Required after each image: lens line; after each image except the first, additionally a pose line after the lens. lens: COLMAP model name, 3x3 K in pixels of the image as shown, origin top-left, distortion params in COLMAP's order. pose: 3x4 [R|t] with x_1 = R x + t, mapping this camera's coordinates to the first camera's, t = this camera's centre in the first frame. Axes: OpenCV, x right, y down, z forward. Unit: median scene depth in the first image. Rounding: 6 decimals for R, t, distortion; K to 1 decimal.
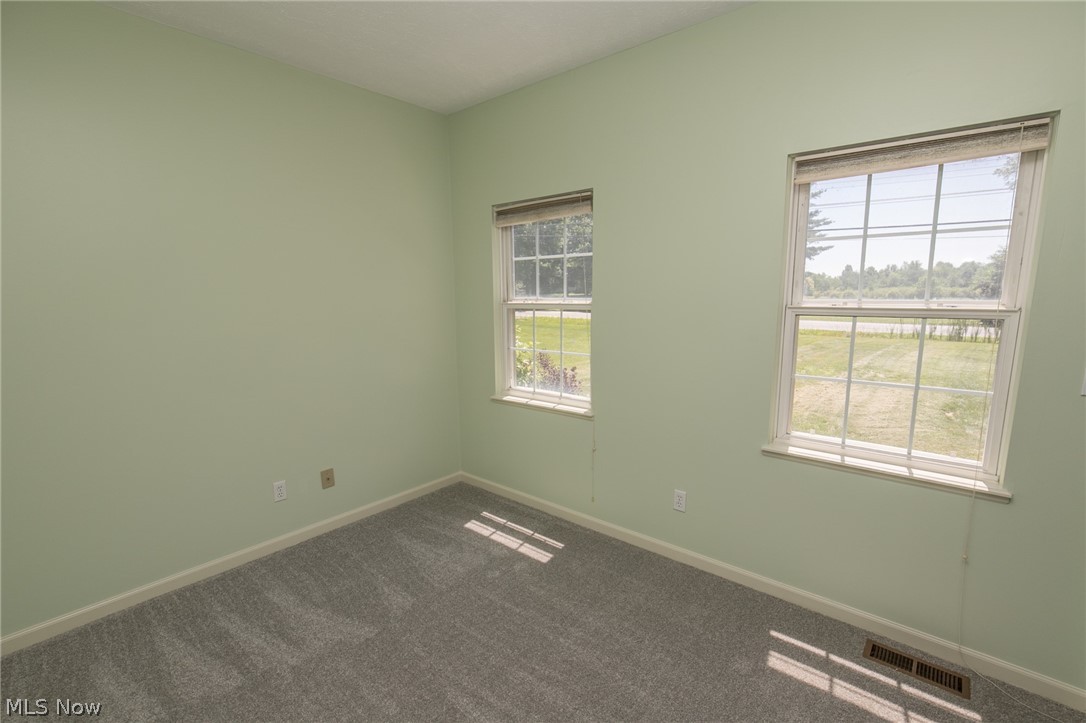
lens RADIAL K [[502.3, 0, 549.4], [0, 502.3, 370.3], [0, 0, 1]] dist [0.003978, 0.000223]
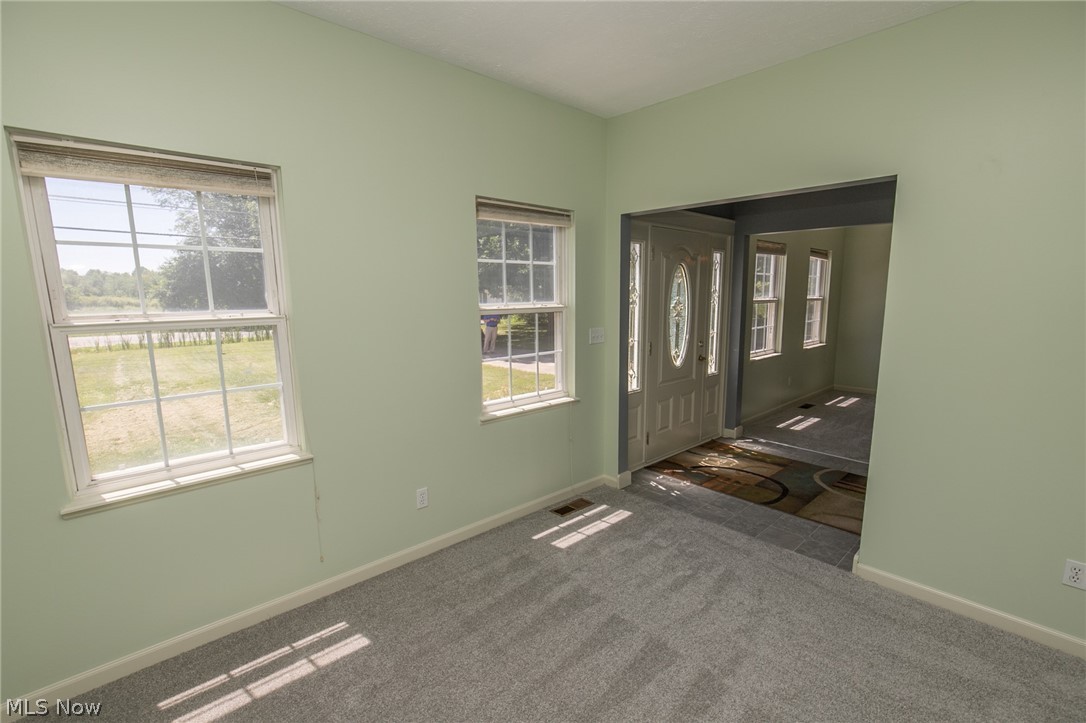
lens RADIAL K [[502.3, 0, 549.4], [0, 502.3, 370.3], [0, 0, 1]] dist [0.003978, 0.000223]
pose [[0.128241, -0.154867, 0.979577, -0.216434], [0.171524, 0.976311, 0.131895, -0.028590], [-0.976798, 0.151107, 0.151767, 0.172282]]
